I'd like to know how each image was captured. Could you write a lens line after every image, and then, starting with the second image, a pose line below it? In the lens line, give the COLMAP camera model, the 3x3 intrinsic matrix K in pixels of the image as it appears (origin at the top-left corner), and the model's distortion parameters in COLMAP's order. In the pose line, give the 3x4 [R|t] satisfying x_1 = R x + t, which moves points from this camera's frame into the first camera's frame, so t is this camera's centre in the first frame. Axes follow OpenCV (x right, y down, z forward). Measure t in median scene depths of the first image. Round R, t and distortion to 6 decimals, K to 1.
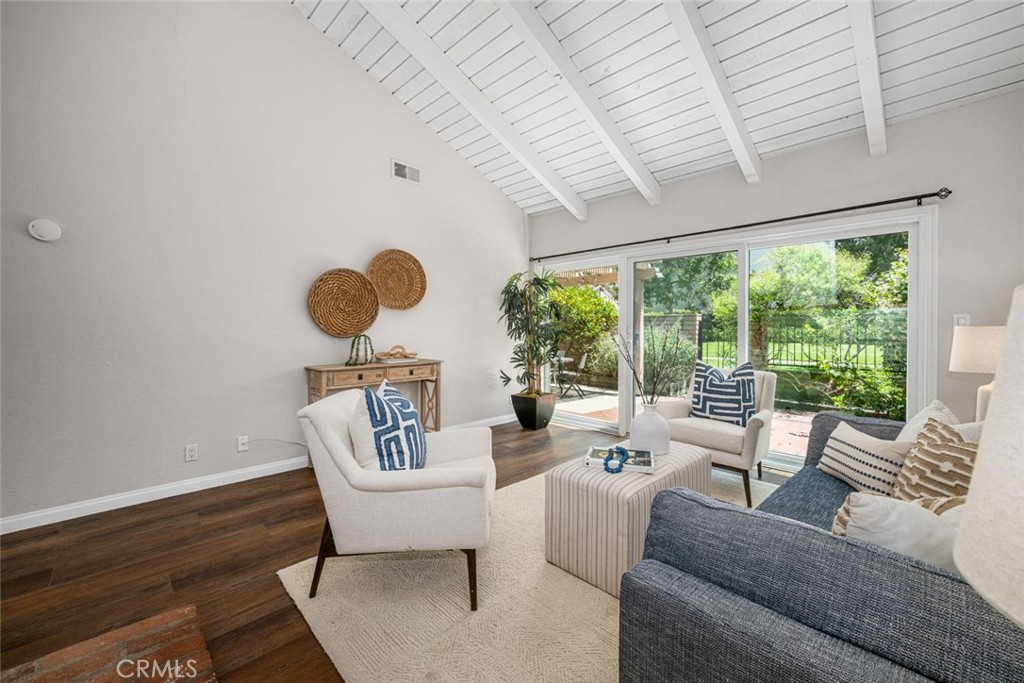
lens RADIAL K [[423.5, 0, 515.3], [0, 423.5, 334.4], [0, 0, 1]] dist [0.000427, 0.000008]
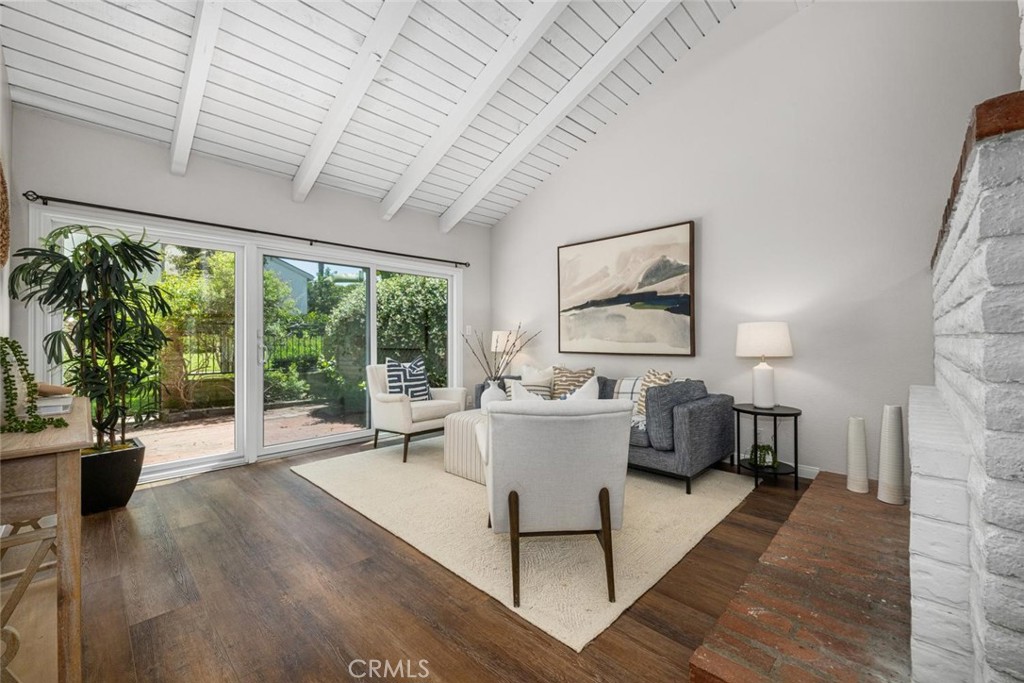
lens RADIAL K [[423.5, 0, 515.3], [0, 423.5, 334.4], [0, 0, 1]] dist [0.000427, 0.000008]
pose [[-0.036103, 0.005256, 0.999334, -0.830230], [0.015276, 0.999872, -0.004707, 0.005868], [-0.999231, 0.015096, -0.036179, 0.719927]]
